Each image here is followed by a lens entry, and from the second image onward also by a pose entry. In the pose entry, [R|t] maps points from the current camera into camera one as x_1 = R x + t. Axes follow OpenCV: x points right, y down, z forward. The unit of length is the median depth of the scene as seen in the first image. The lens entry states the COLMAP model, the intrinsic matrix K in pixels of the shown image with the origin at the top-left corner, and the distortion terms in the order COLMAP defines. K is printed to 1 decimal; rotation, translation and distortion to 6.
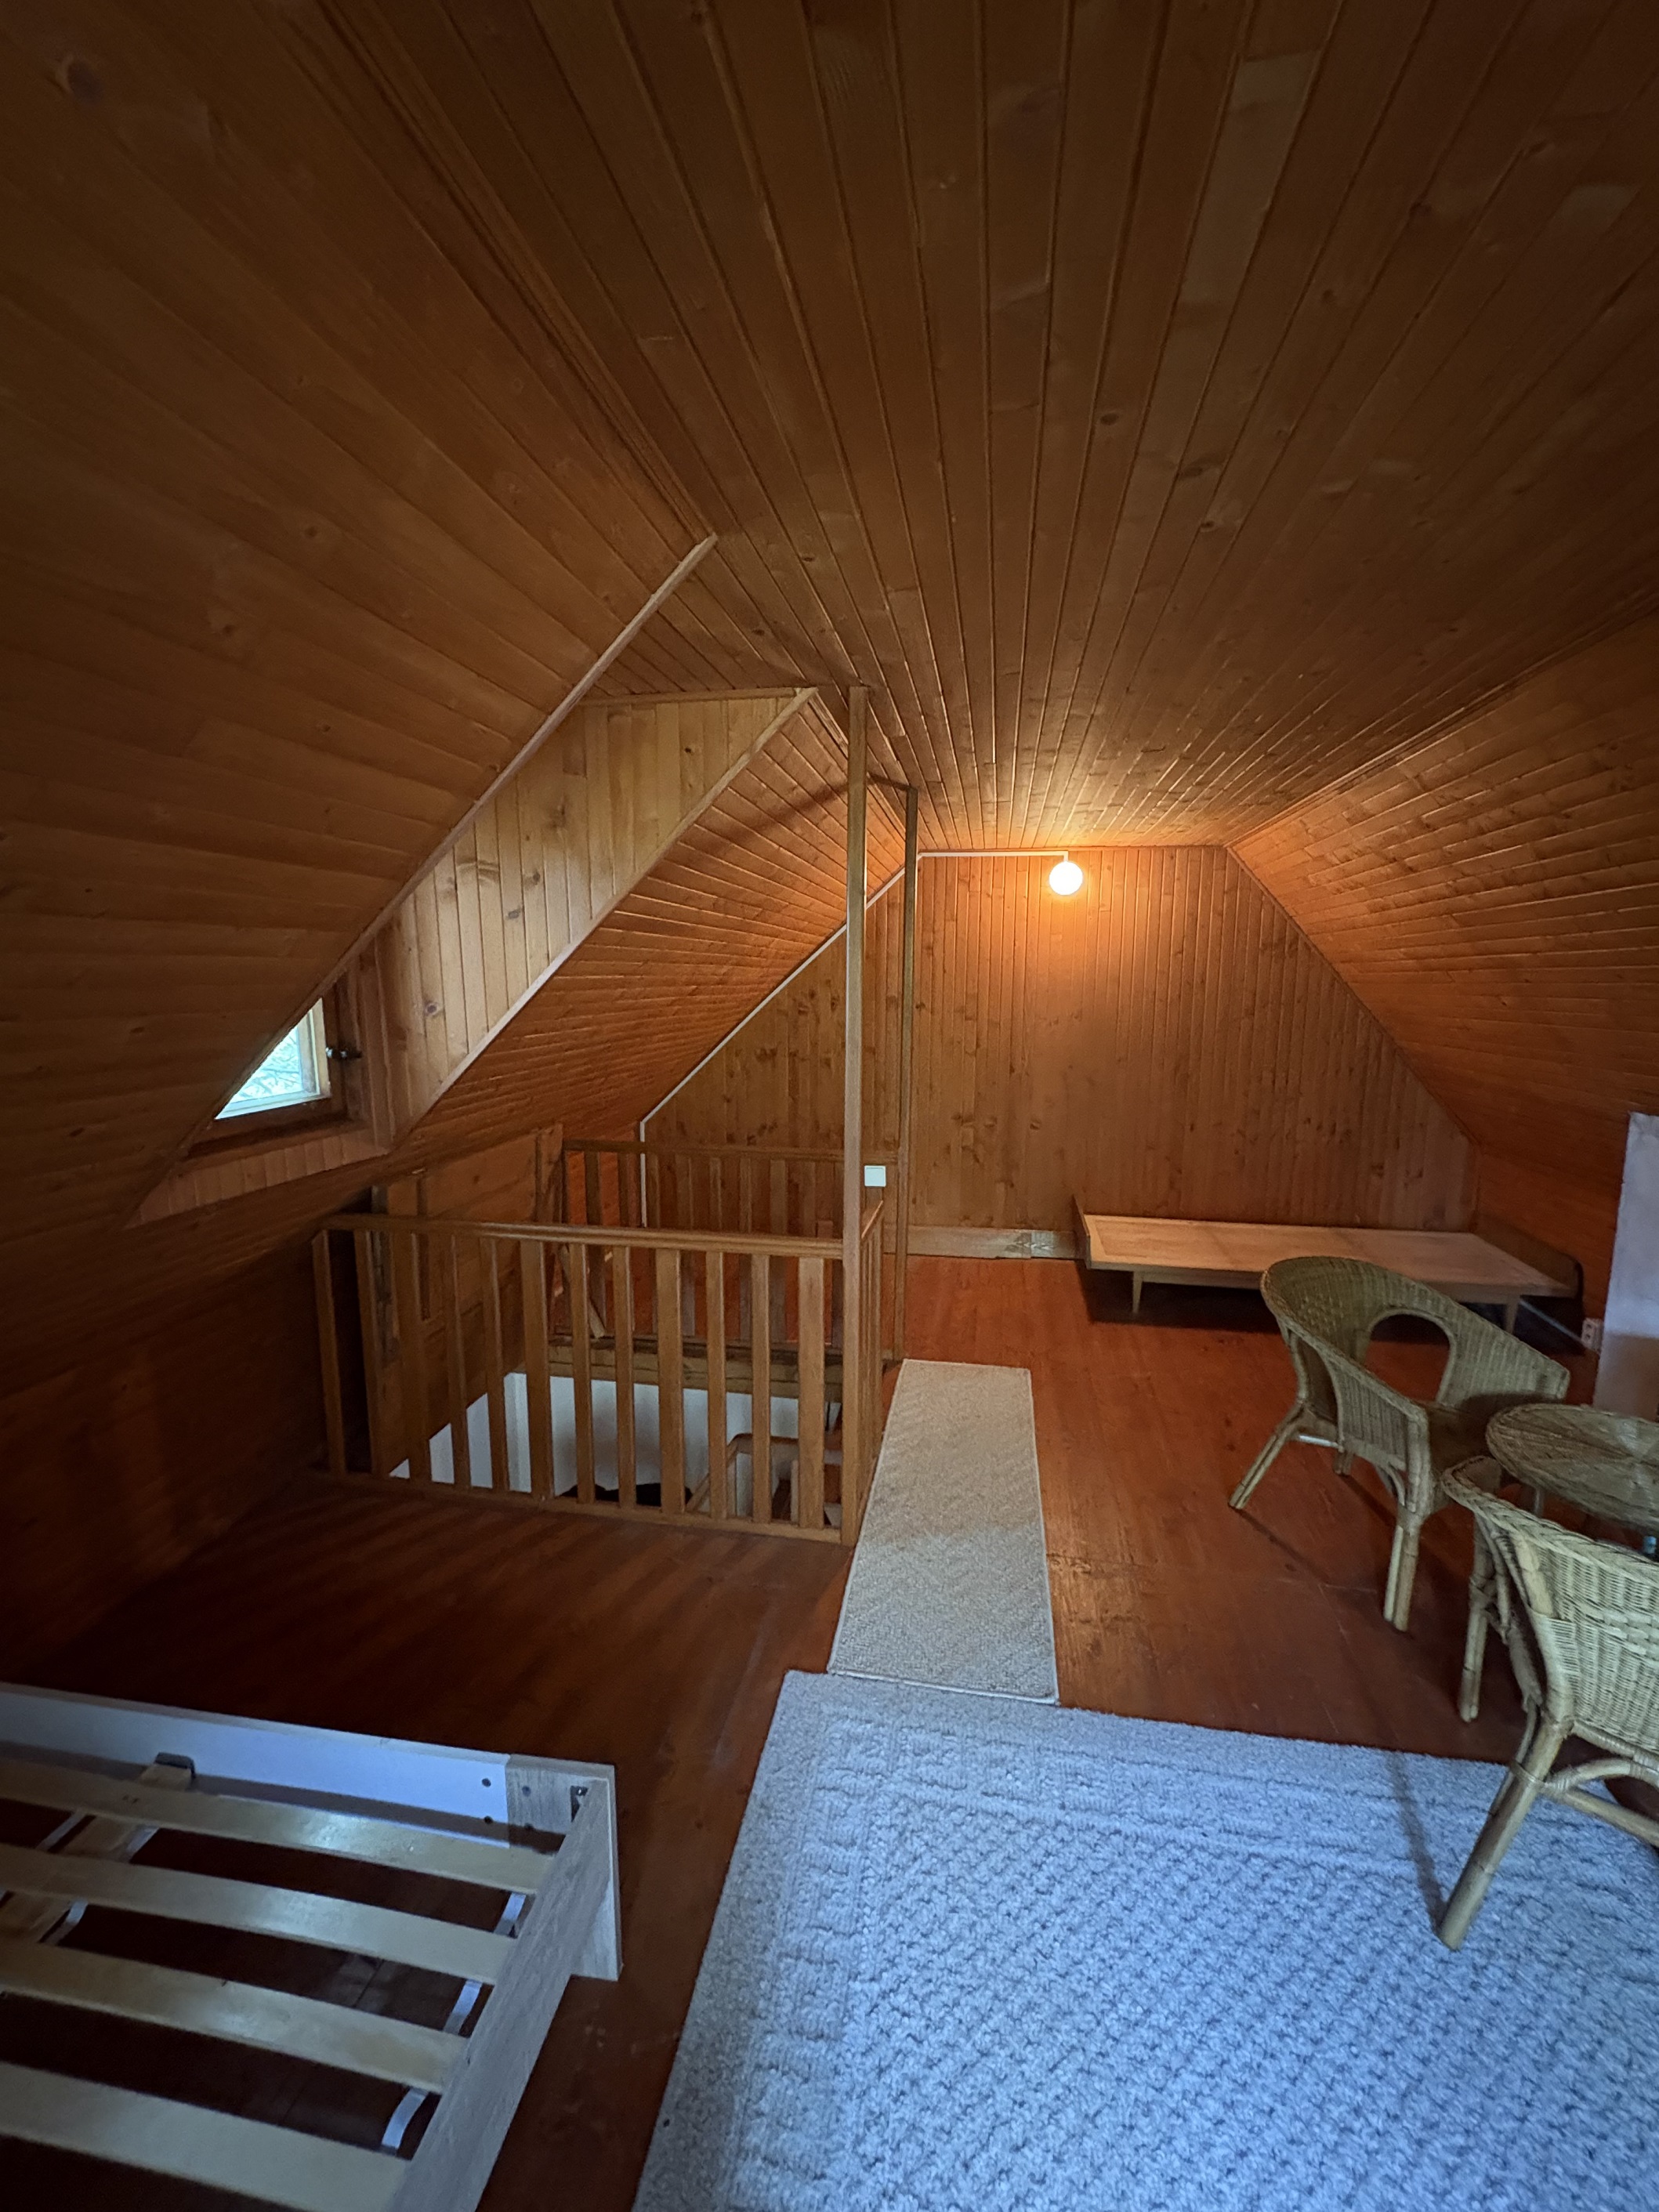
lens RADIAL K [[874.3, 0, 829.5], [0, 874.3, 1106.0], [0, 0, 1]] dist [-0.002181, 0.000731]
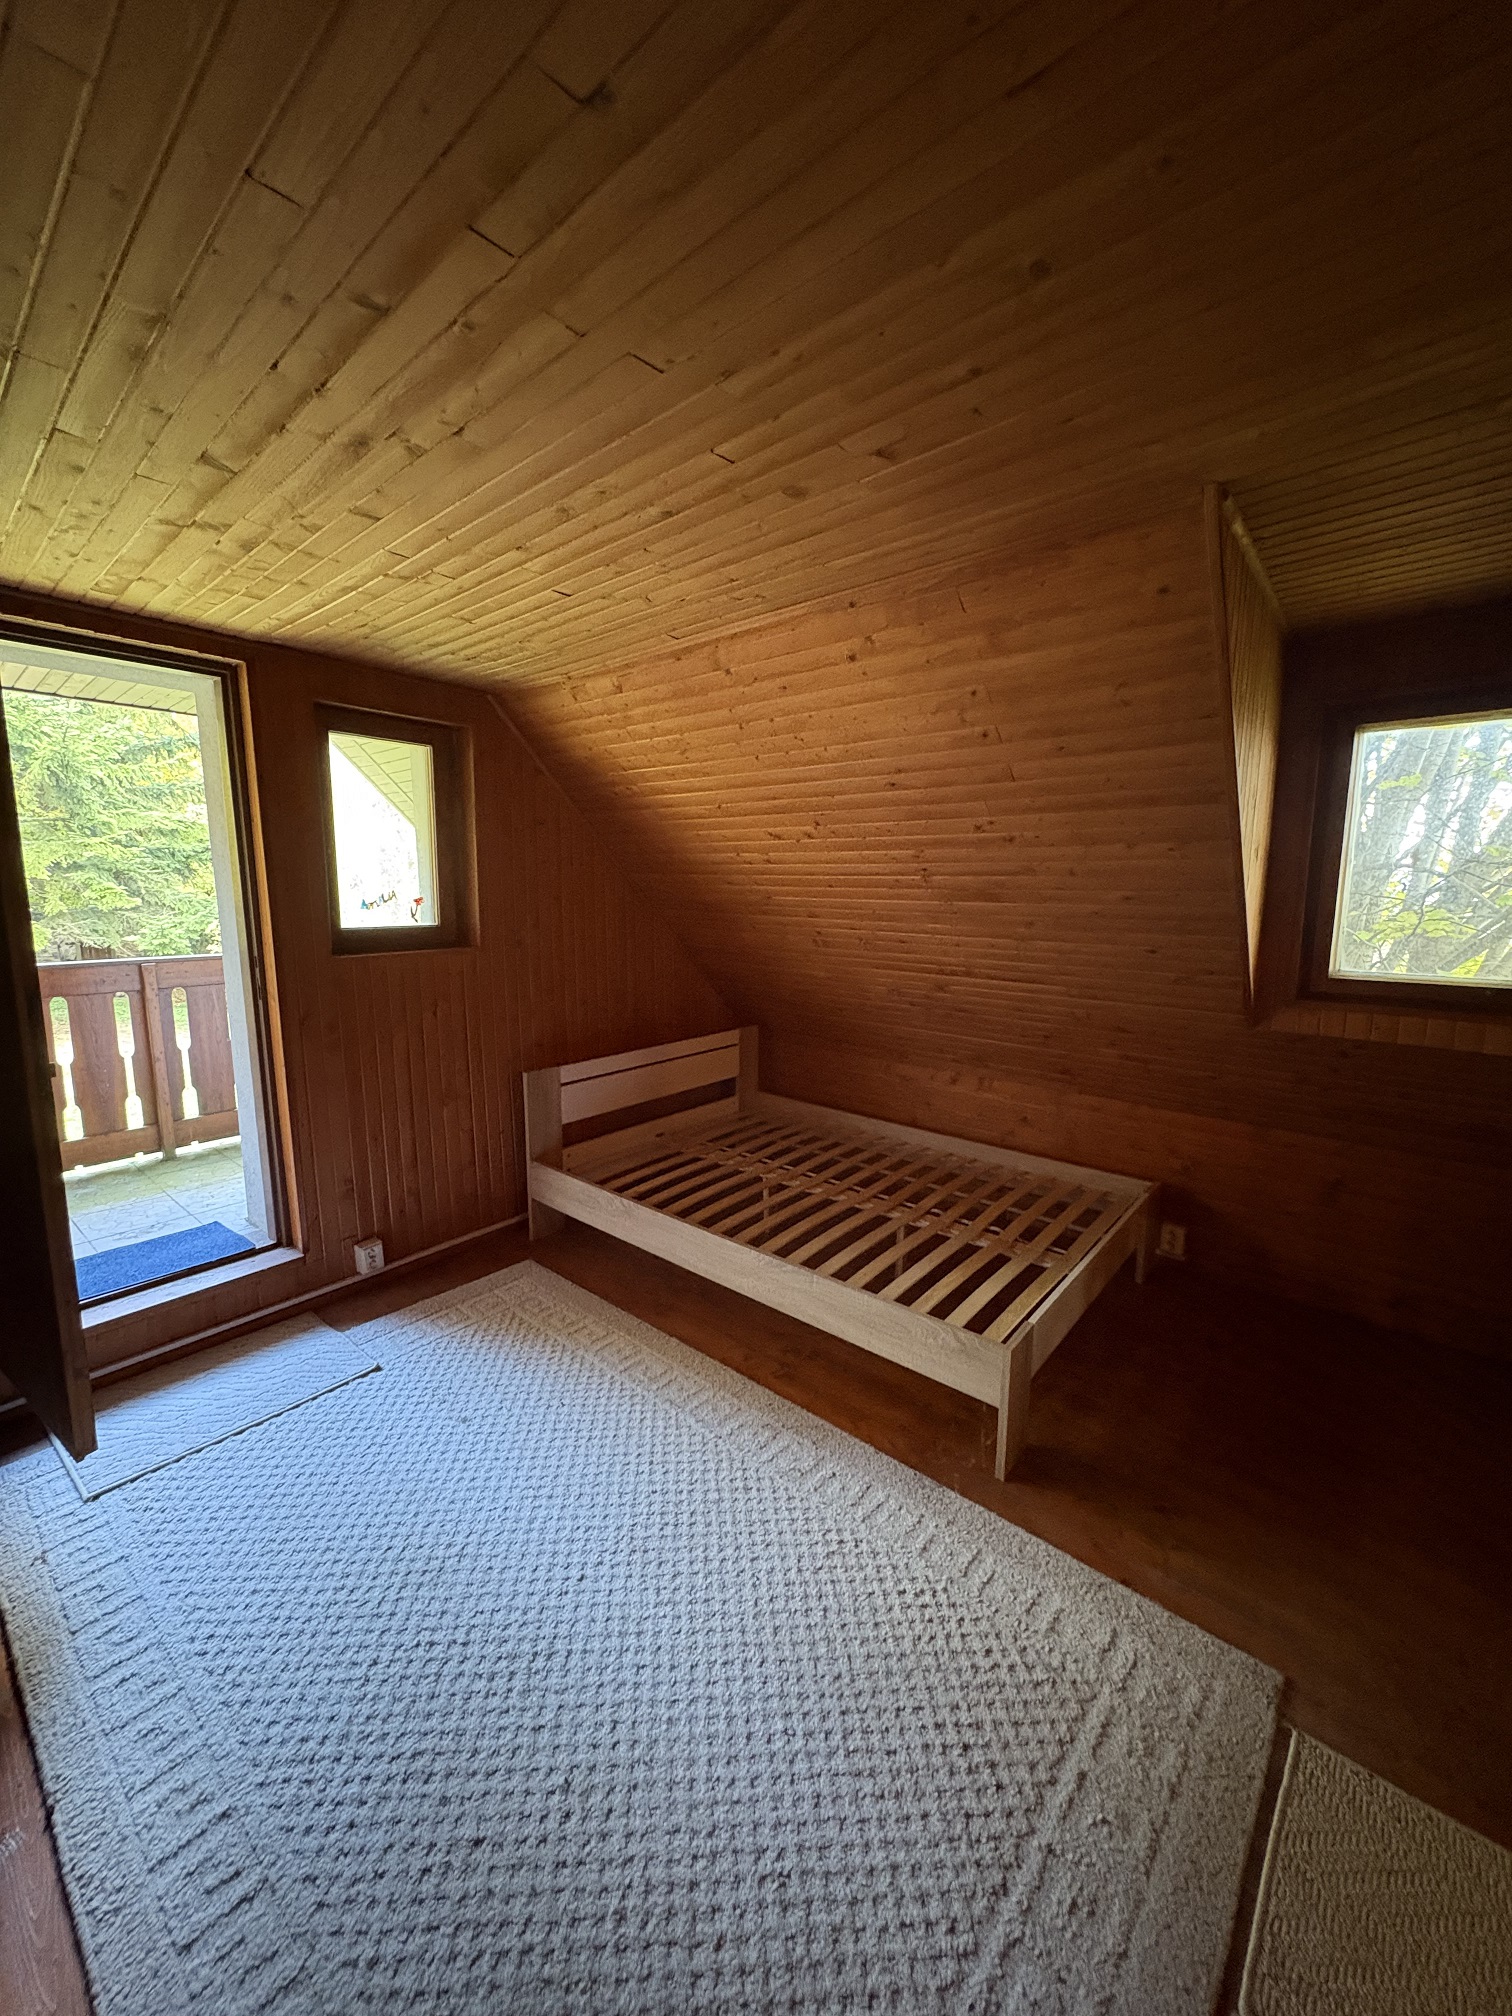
lens RADIAL K [[796.8, 0, 756.0], [0, 796.8, 1008.0], [0, 0, 1]] dist [-0.002181, 0.000731]
pose [[-0.517472, 0.127126, -0.846204, 1.245442], [-0.130636, 0.965574, 0.224945, -0.149368], [0.845670, 0.226948, -0.483050, 1.230411]]
